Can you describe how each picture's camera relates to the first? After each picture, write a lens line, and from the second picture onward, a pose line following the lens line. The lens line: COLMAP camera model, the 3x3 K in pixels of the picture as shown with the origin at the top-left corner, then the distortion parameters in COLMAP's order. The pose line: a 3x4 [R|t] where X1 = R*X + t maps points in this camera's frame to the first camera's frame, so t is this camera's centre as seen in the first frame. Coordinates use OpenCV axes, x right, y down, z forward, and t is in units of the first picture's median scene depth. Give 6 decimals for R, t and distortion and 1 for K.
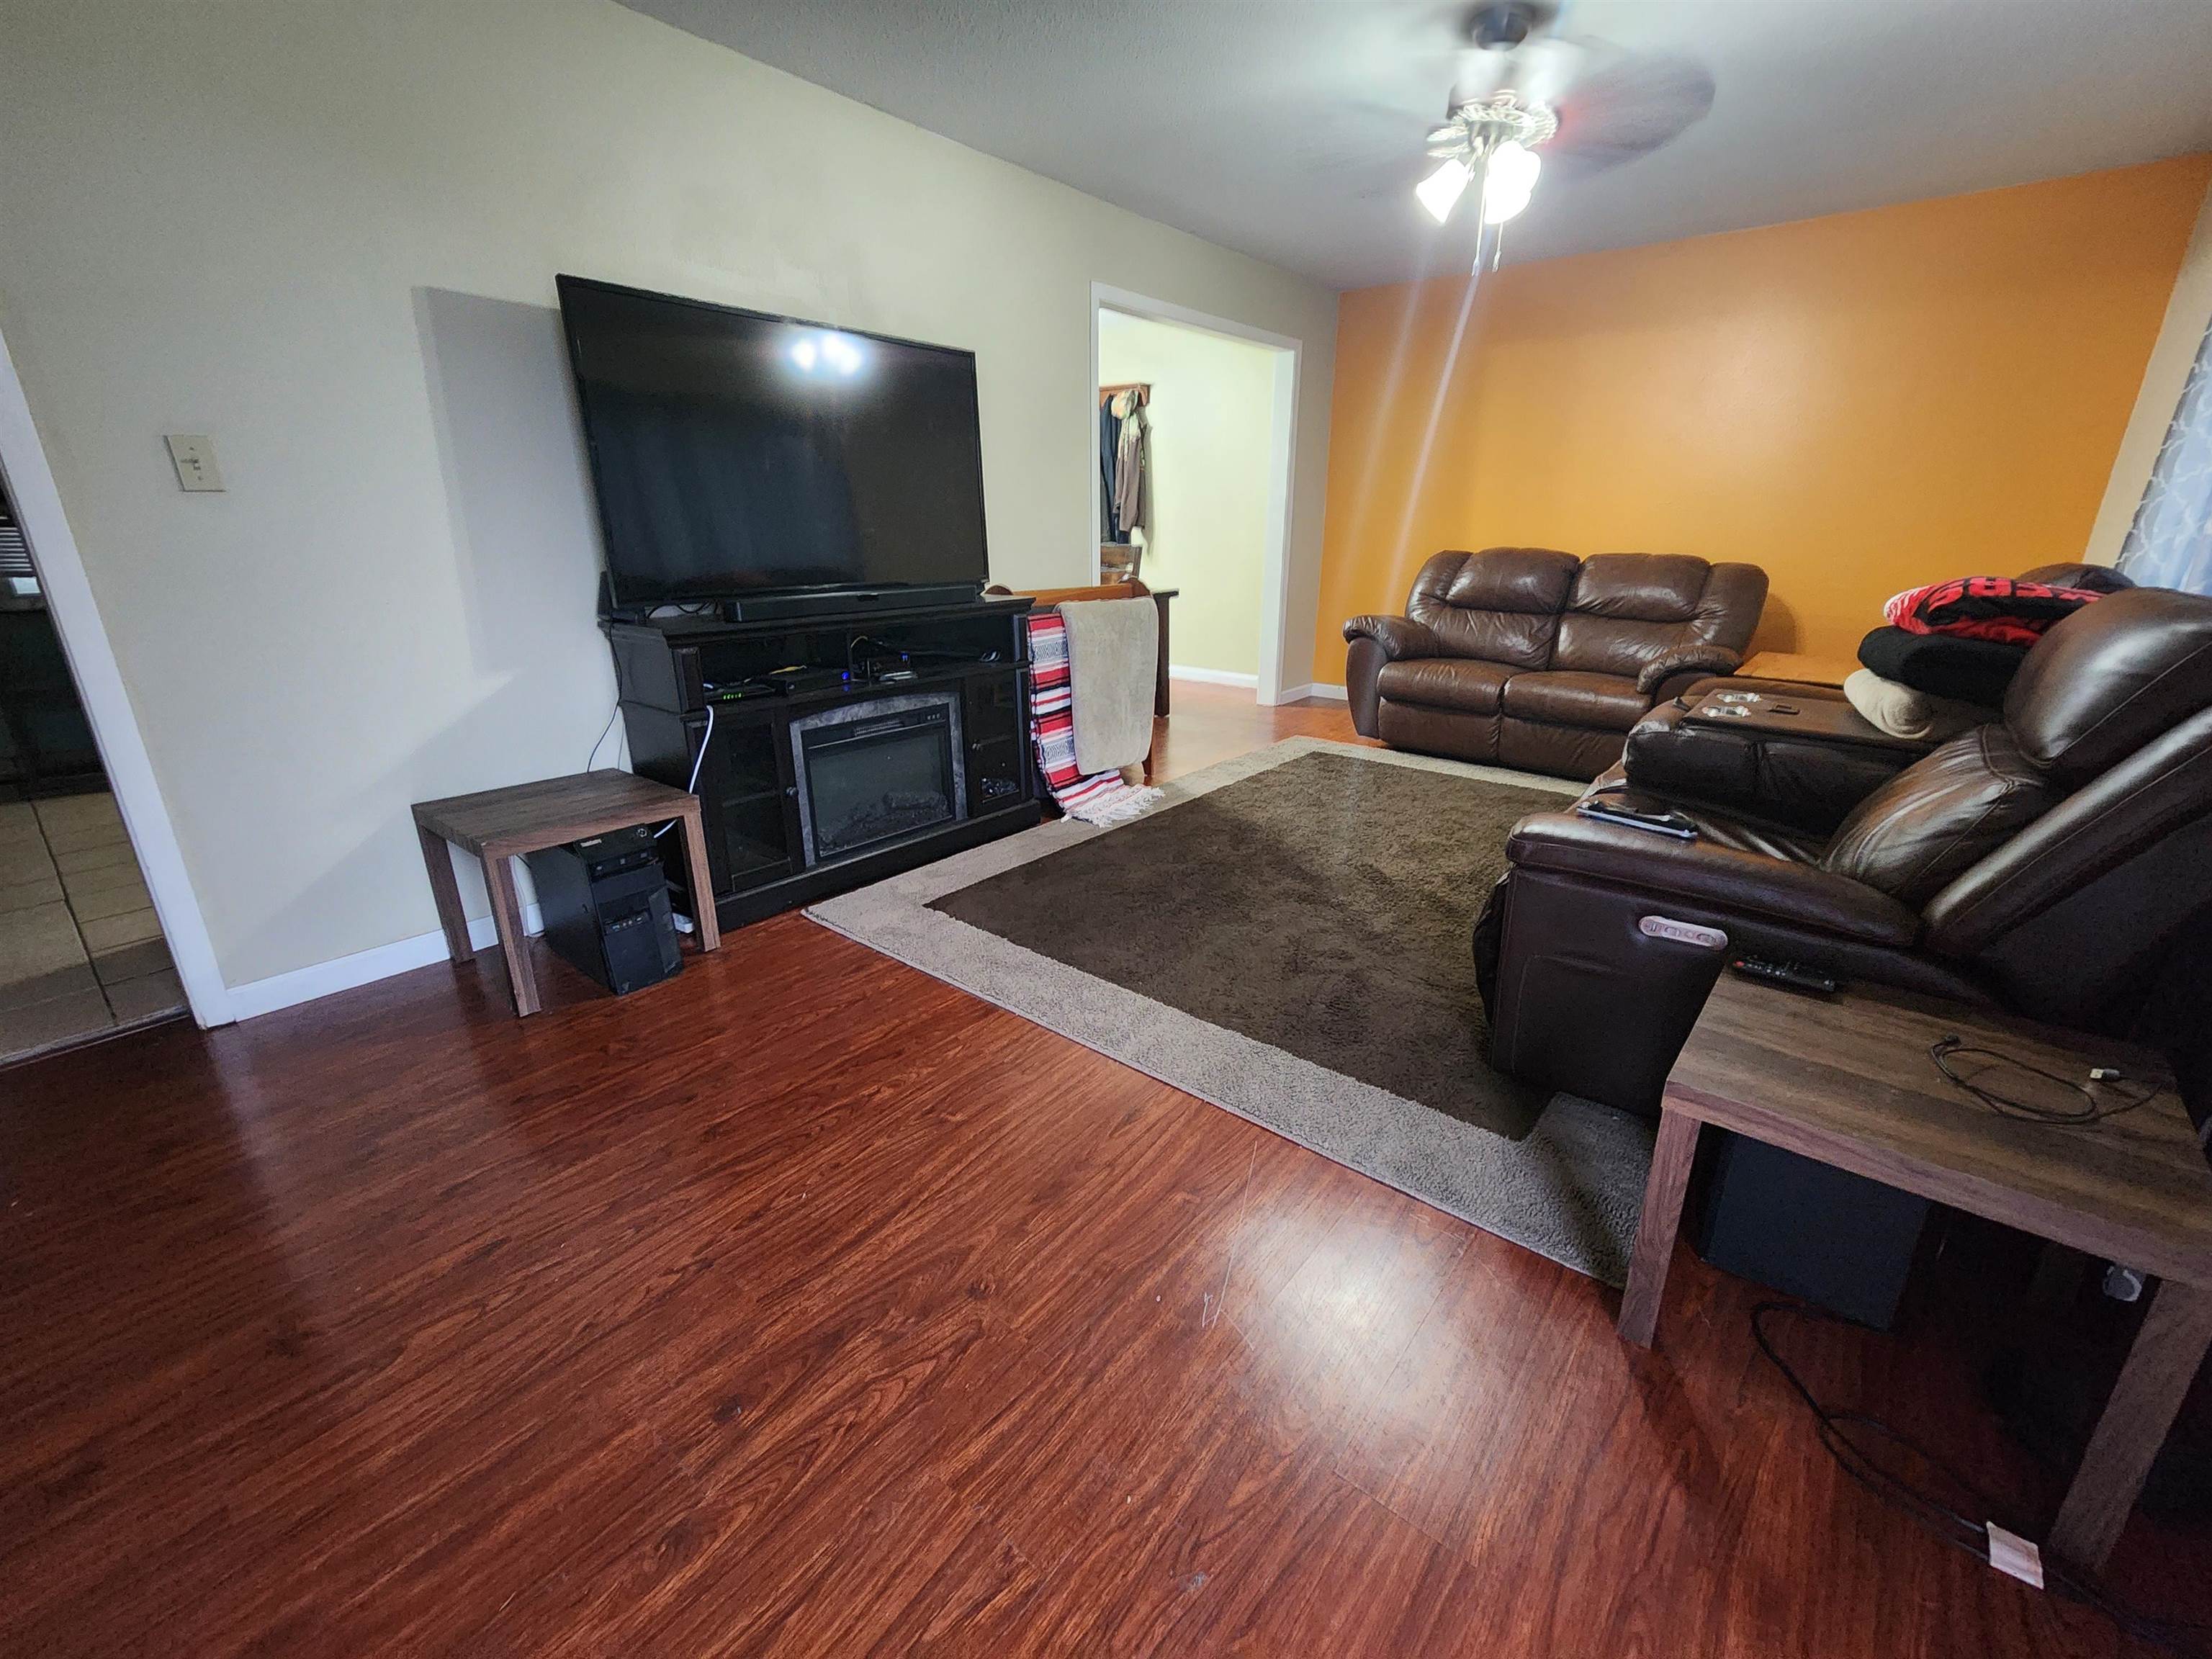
lens RADIAL K [[906.7, 0, 1112.4], [0, 906.7, 830.6], [0, 0, 1]] dist [-0.002421, 0.001617]
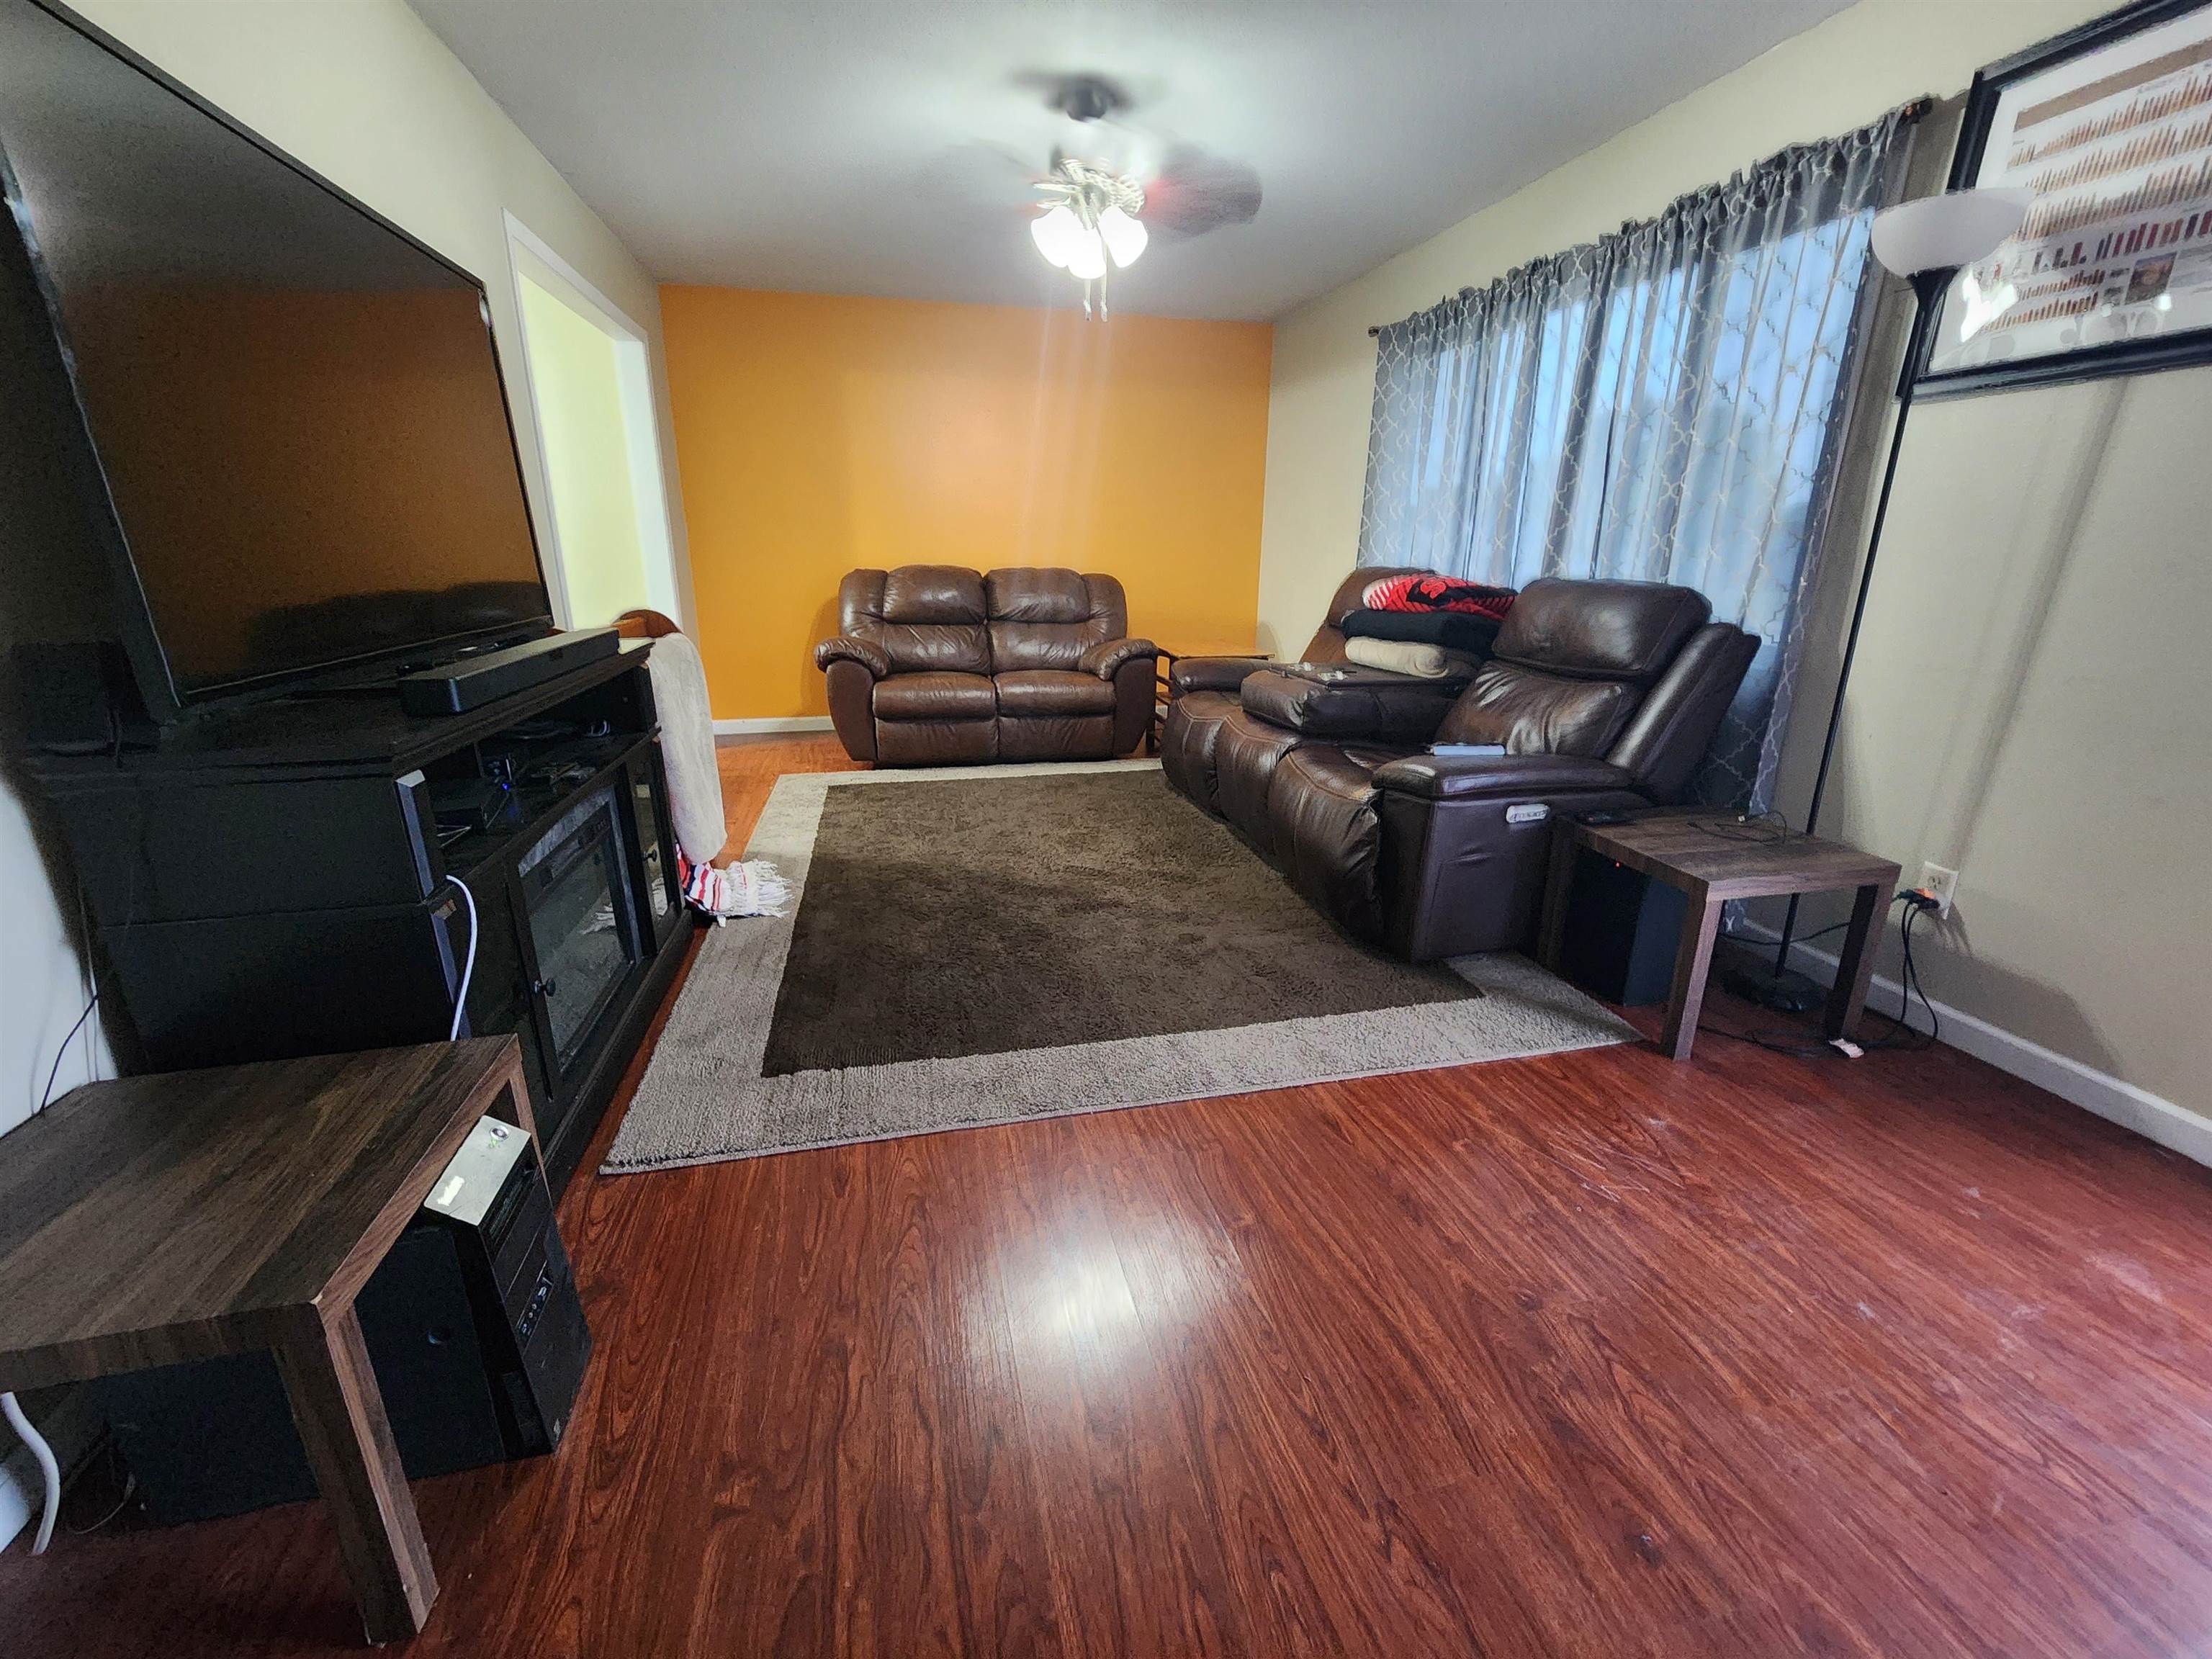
lens RADIAL K [[906.7, 0, 1108.1], [0, 906.7, 833.7], [0, 0, 1]] dist [-0.002421, 0.001617]
pose [[0.617786, -0.239280, 0.749057, -0.492817], [0.251380, 0.962688, 0.100196, -0.096883], [-0.745083, 0.126398, 0.654885, 0.289803]]
